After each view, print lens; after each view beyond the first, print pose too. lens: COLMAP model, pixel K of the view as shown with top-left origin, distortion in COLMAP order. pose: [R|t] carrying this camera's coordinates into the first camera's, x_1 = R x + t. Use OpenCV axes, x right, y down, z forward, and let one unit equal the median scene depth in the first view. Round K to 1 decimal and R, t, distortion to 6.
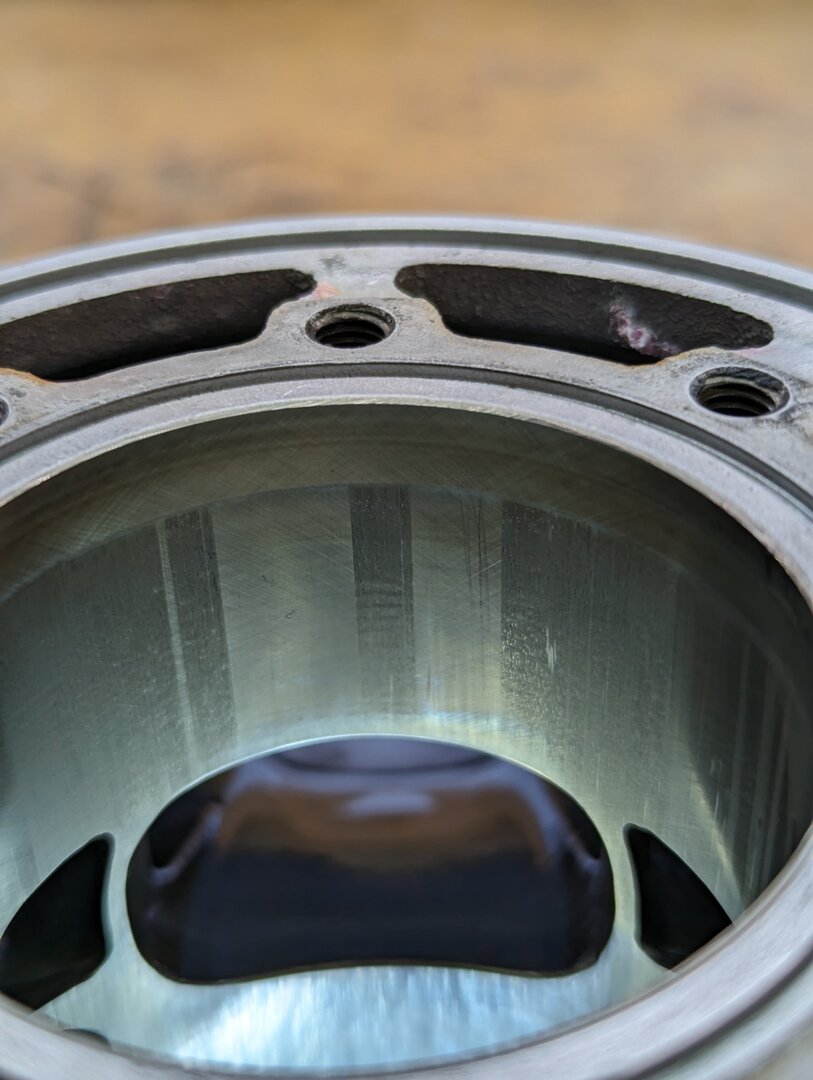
lens RADIAL K [[1497.7, 0, 416.9], [0, 1497.7, 545.8], [0, 0, 1]] dist [-0.027458, 0.000000]
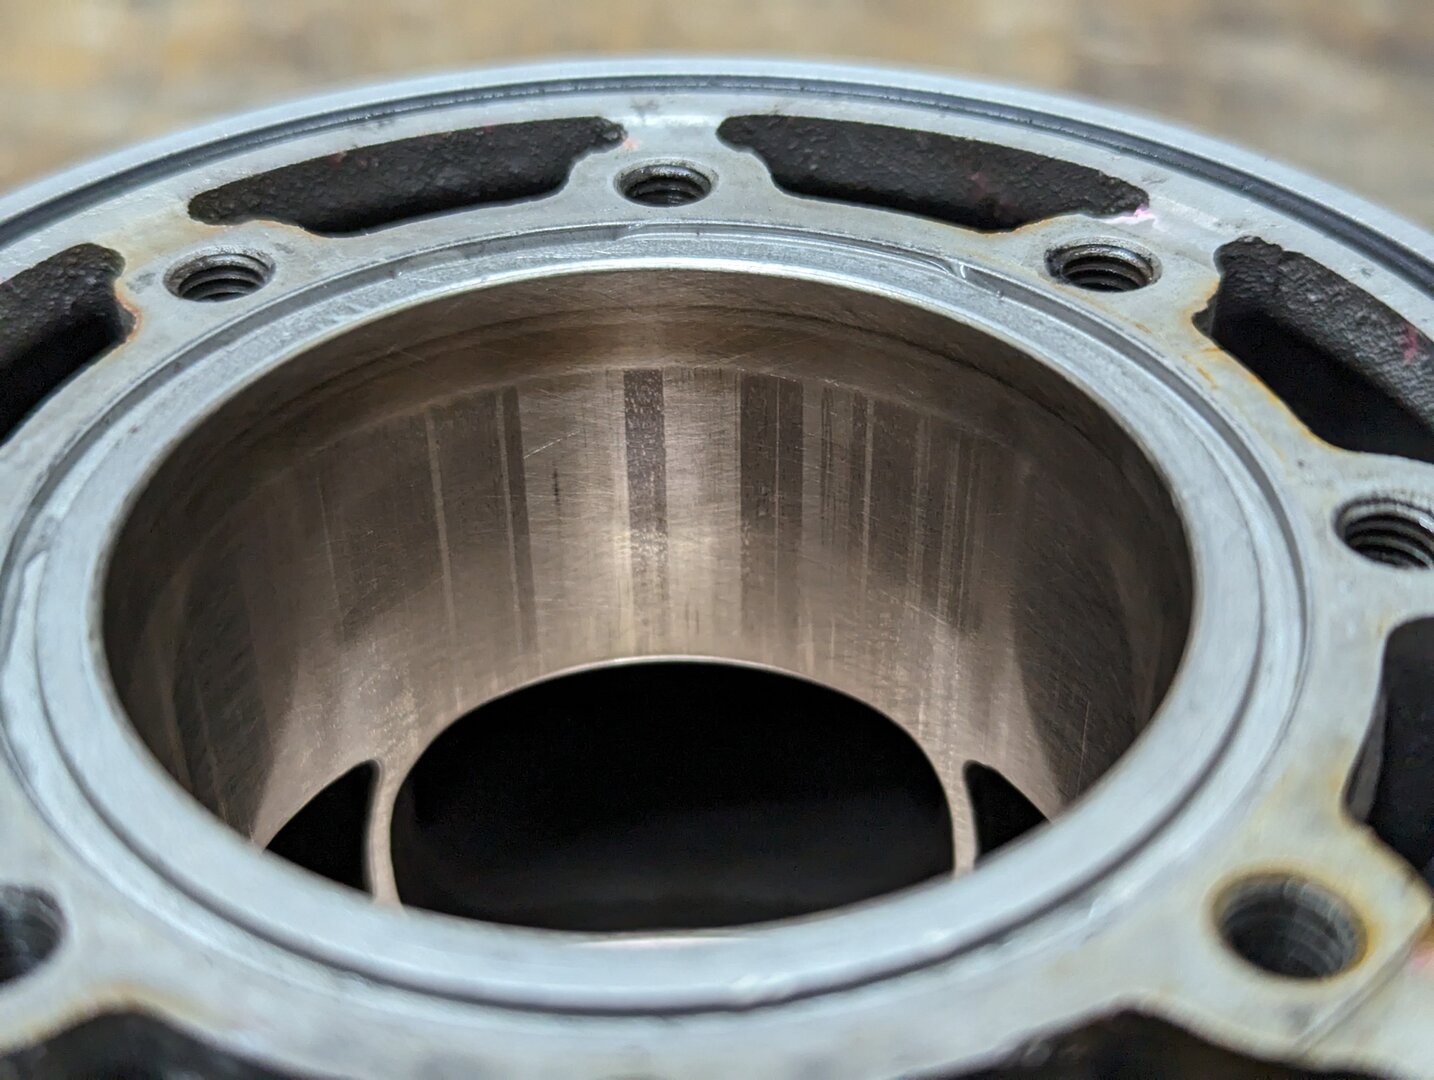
lens RADIAL K [[1988.6, 0, 703.6], [0, 1988.6, 526.9], [0, 0, 1]] dist [-0.027458, 0.000000]
pose [[0.999648, 0.025219, -0.008298, -0.007506], [-0.025130, 0.999628, 0.010613, 0.040113], [0.008563, -0.010400, 0.999909, -0.156204]]
